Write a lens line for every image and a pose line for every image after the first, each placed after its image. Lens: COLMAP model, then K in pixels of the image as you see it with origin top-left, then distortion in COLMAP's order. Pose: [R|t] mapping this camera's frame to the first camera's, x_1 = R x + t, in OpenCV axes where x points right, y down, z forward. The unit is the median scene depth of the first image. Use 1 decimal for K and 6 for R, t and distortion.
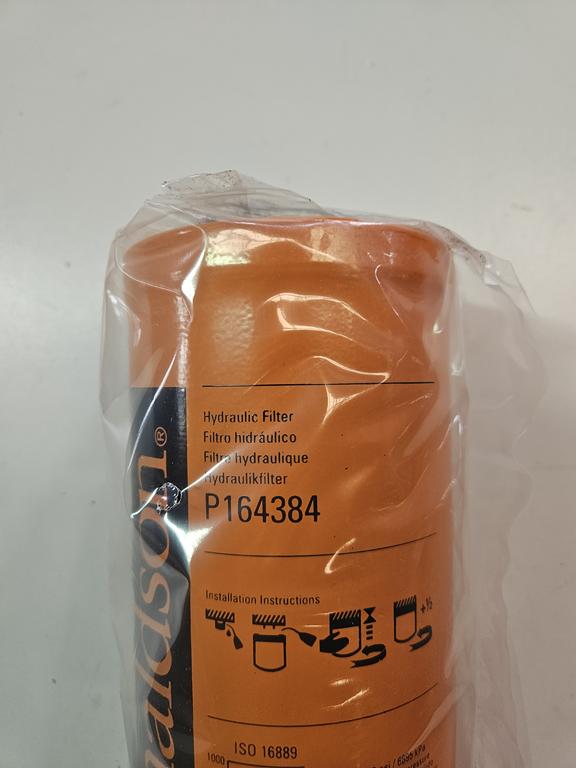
lens RADIAL K [[515.2, 0, 288.0], [0, 515.2, 384.0], [0, 0, 1]] dist [-0.031944, -0.000902]
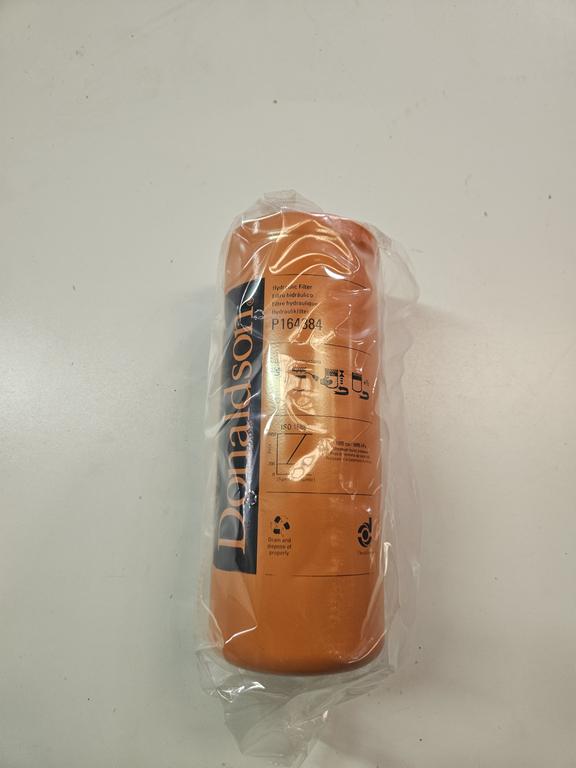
lens RADIAL K [[515.2, 0, 288.0], [0, 515.2, 384.0], [0, 0, 1]] dist [-0.031944, -0.000902]
pose [[0.994486, 0.054760, 0.089437, -0.284652], [-0.035451, 0.978179, -0.204719, 0.981000], [-0.098696, 0.200419, 0.974726, -1.220479]]
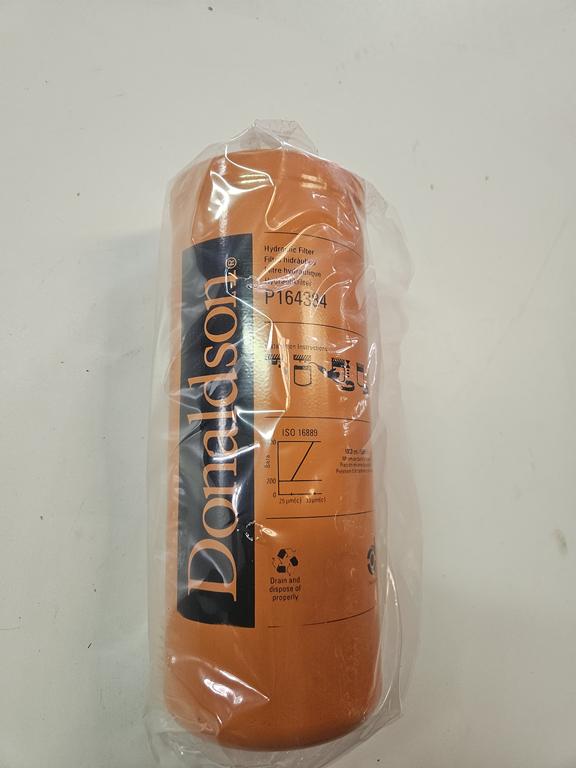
lens RADIAL K [[526.9, 0, 286.4], [0, 526.9, 376.9], [0, 0, 1]] dist [-0.026077, -0.000610]
pose [[0.912435, 0.070607, 0.403084, -0.811236], [-0.007971, 0.987882, -0.155001, 0.796740], [-0.409144, 0.138215, 0.901941, -0.625623]]
